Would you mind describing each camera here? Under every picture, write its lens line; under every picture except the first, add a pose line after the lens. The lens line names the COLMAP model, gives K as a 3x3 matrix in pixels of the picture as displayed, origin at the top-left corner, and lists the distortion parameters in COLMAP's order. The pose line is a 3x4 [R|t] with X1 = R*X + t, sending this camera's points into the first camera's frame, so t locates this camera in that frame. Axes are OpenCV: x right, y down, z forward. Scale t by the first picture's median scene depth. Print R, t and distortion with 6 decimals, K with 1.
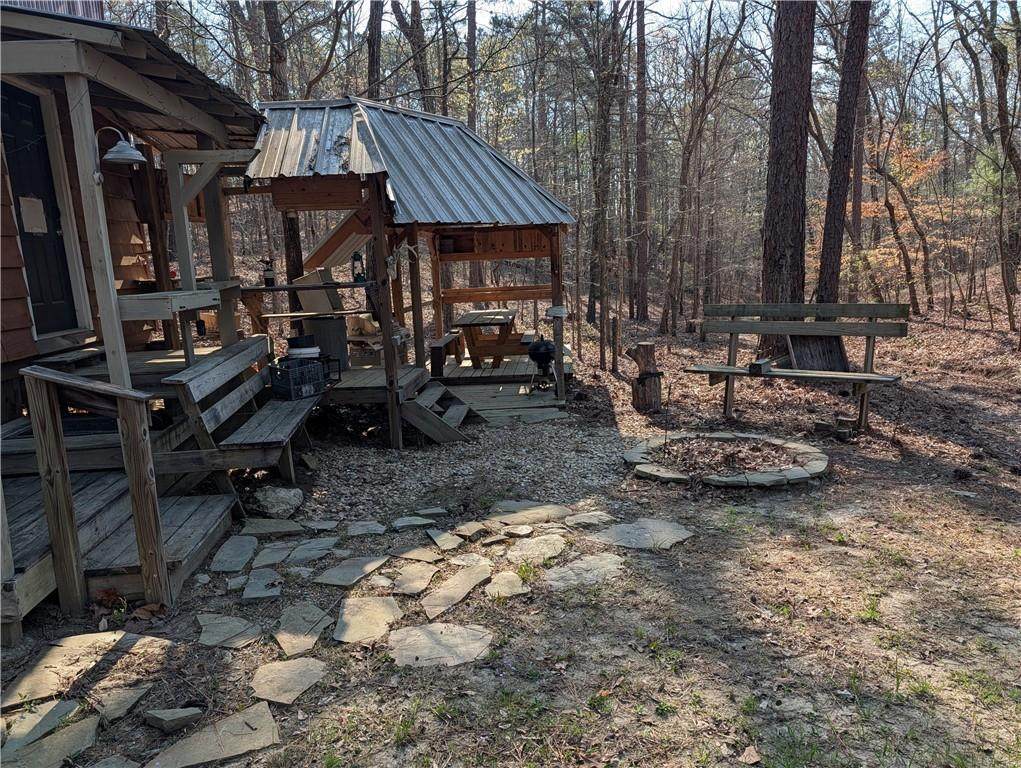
lens RADIAL K [[727.6, 0, 510.5], [0, 727.6, 384.0], [0, 0, 1]] dist [0.025923, -0.030623]
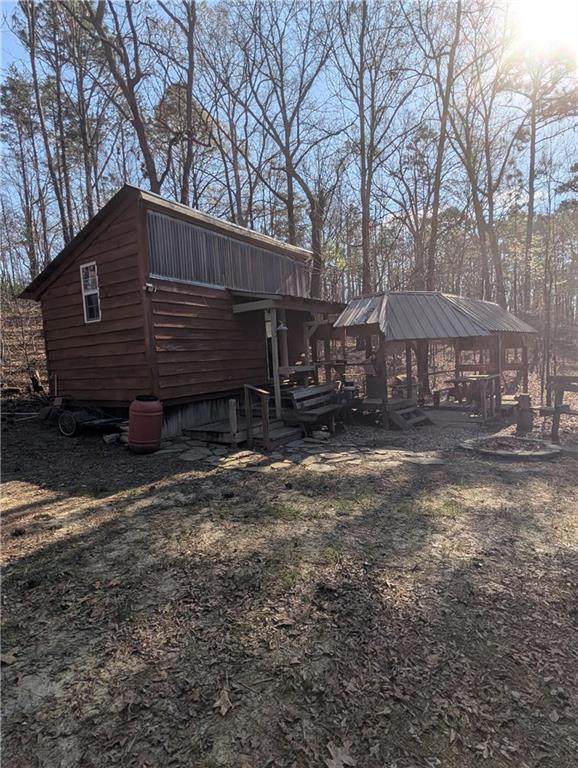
lens RADIAL K [[402.3, 0, 294.1], [0, 402.3, 384.3], [0, 0, 1]] dist [-0.000719, -0.000259]
pose [[0.771057, 0.039987, -0.635509, 0.733731], [-0.091957, 0.994557, -0.048991, 0.048498], [0.630091, 0.096214, 0.770538, -0.423210]]
